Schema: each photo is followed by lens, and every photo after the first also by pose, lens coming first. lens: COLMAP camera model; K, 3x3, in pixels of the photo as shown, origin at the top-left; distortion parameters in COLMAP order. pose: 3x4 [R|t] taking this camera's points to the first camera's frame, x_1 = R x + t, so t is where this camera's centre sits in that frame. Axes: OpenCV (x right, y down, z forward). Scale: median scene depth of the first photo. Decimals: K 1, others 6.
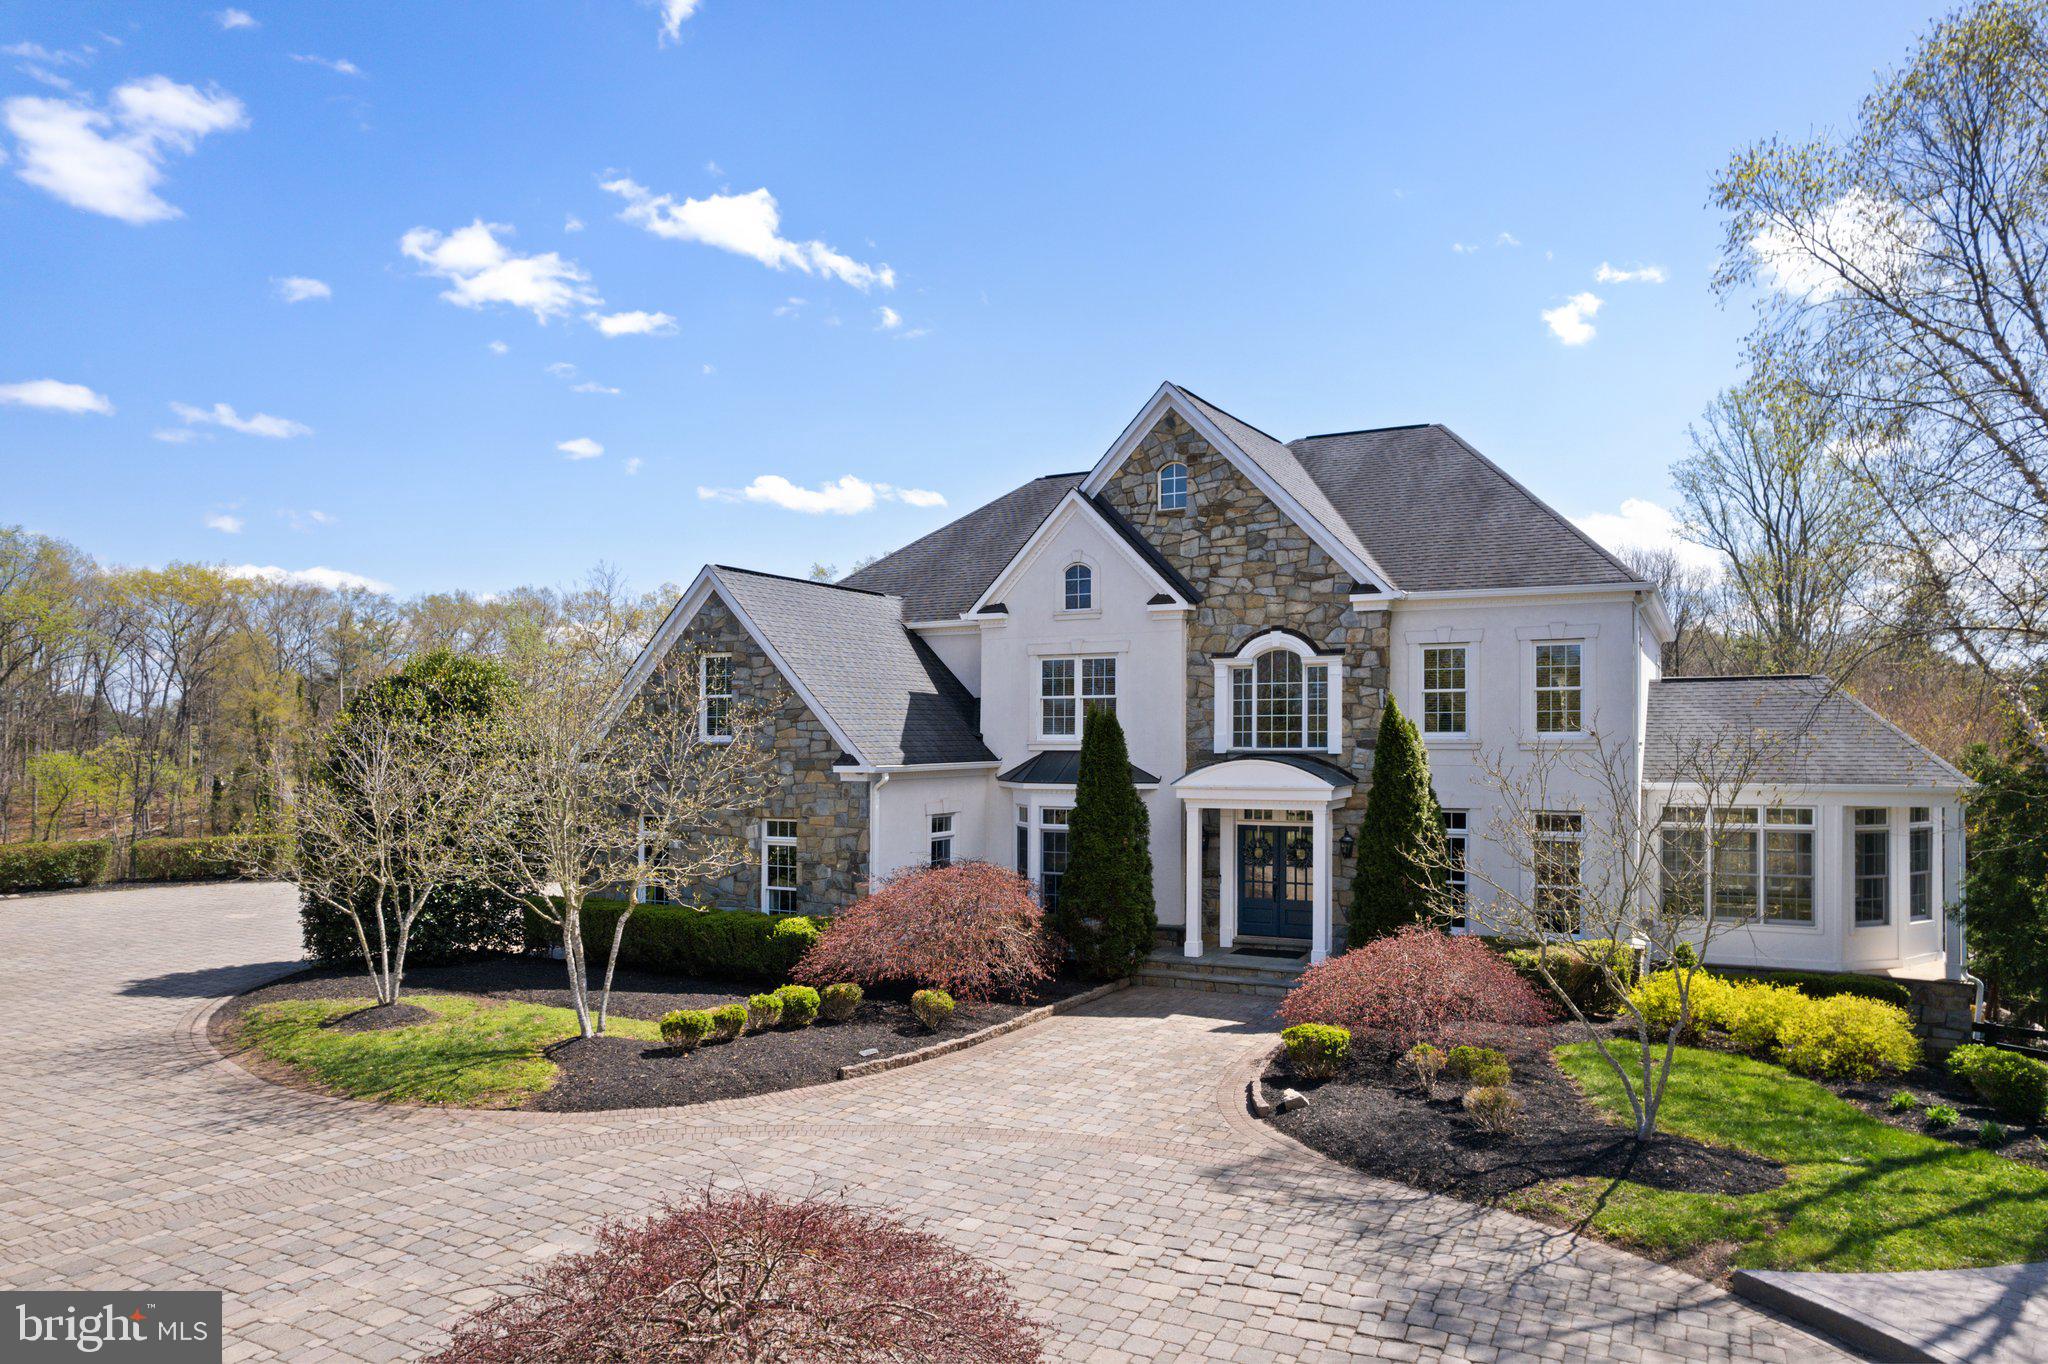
lens RADIAL K [[1264.6, 0, 1024.0], [0, 1264.6, 682.0], [0, 0, 1]] dist [-0.037284, 0.026616]
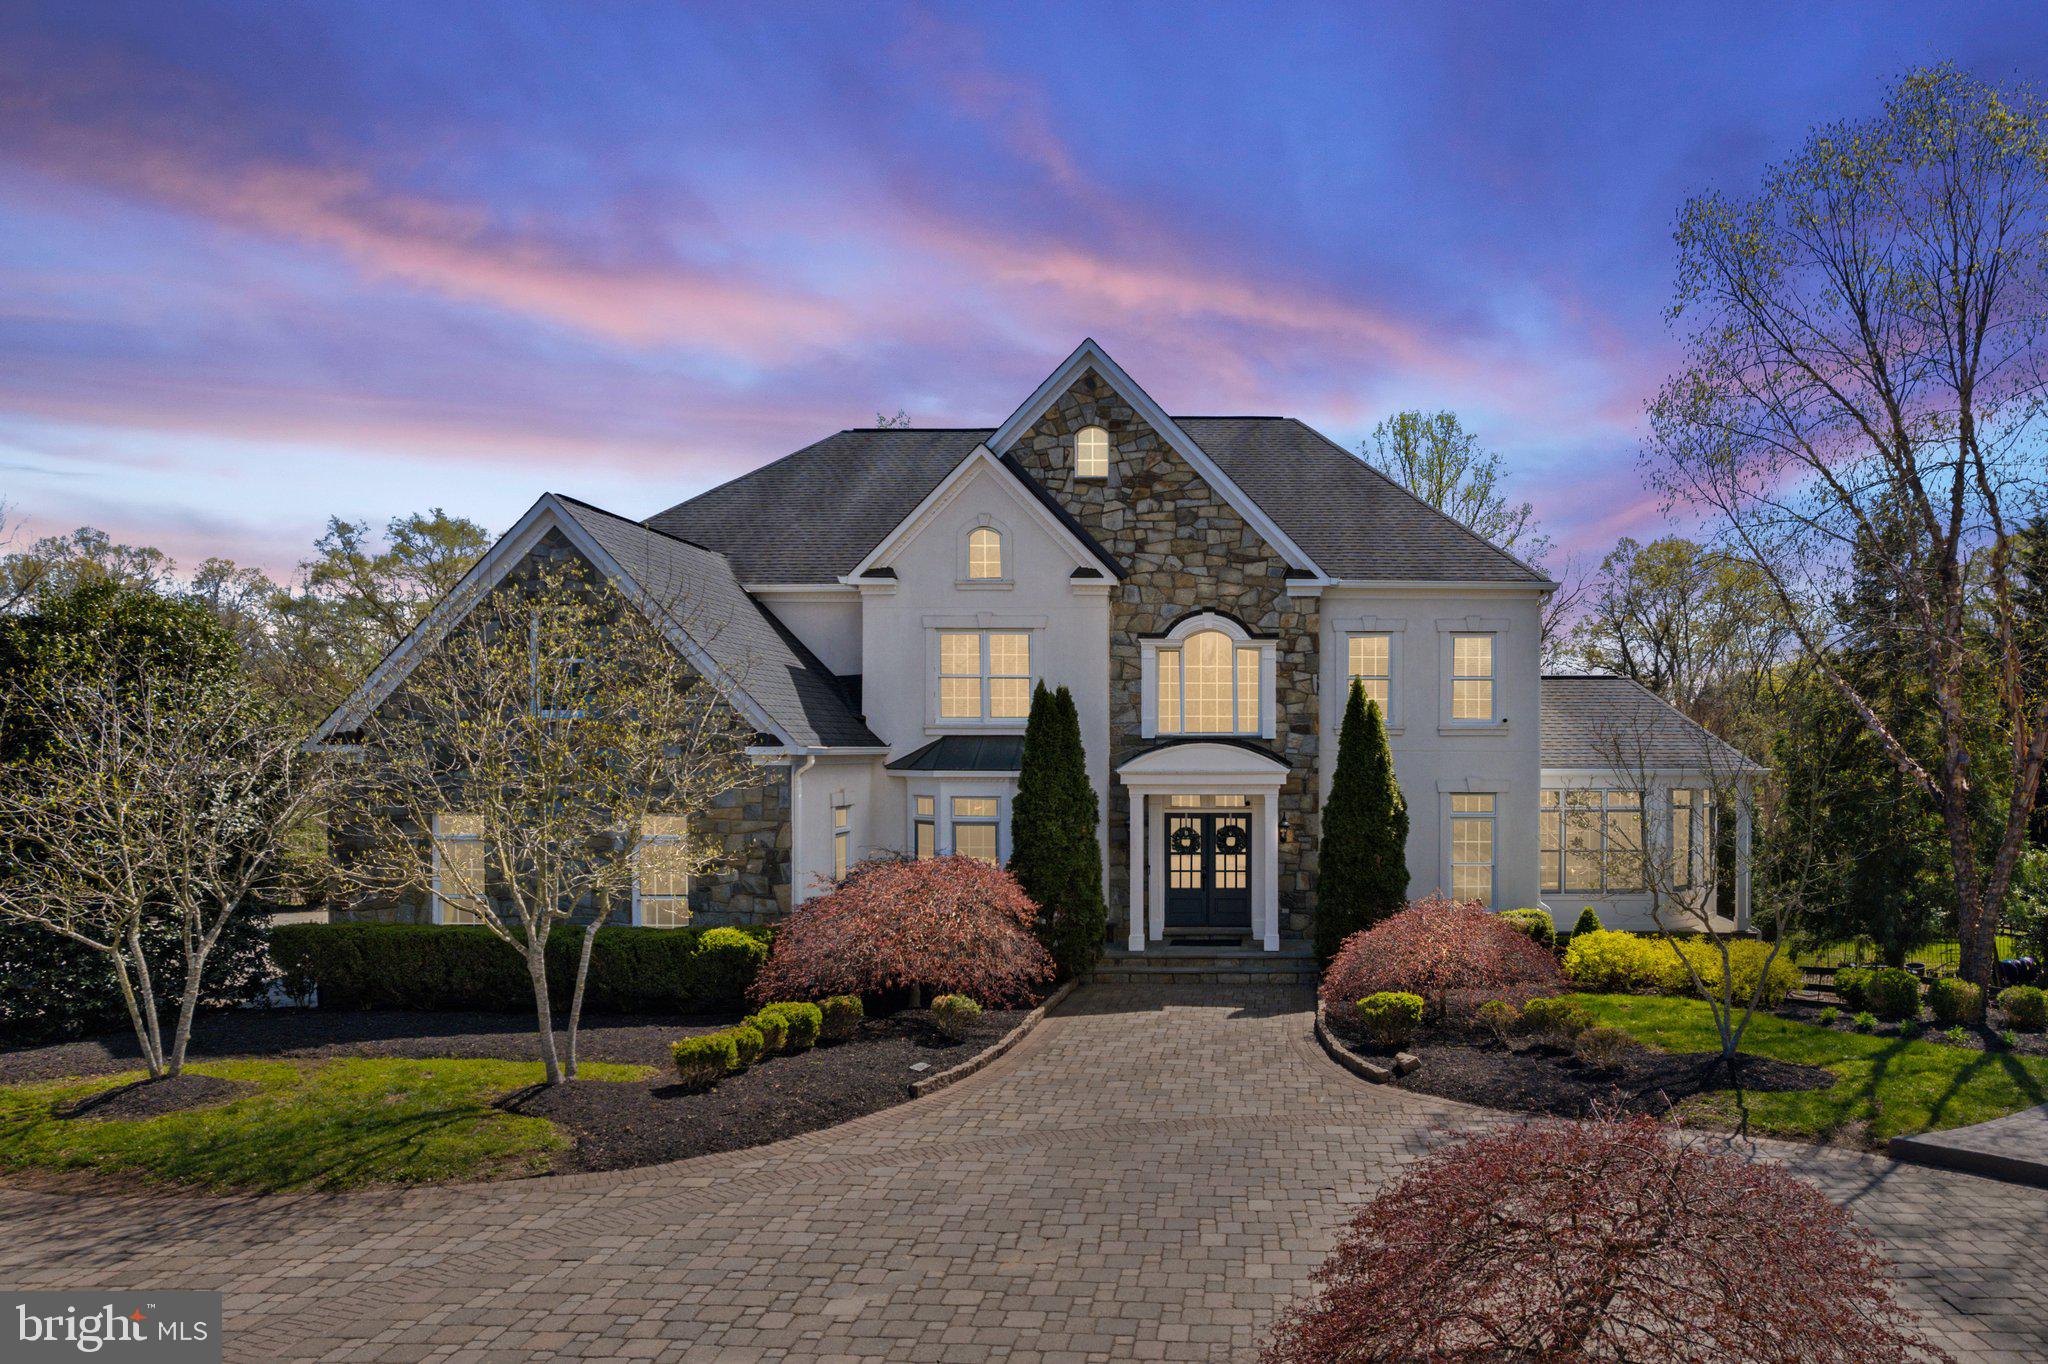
lens RADIAL K [[1417.5, 0, 1024.5], [0, 1417.5, 743.5], [0, 0, 1]] dist [-0.021723, 0.003128]
pose [[0.895173, 0.013367, 0.445518, -0.416068], [-0.024247, 0.999531, 0.018730, 0.043897], [-0.445058, -0.027569, 0.895077, 0.088220]]
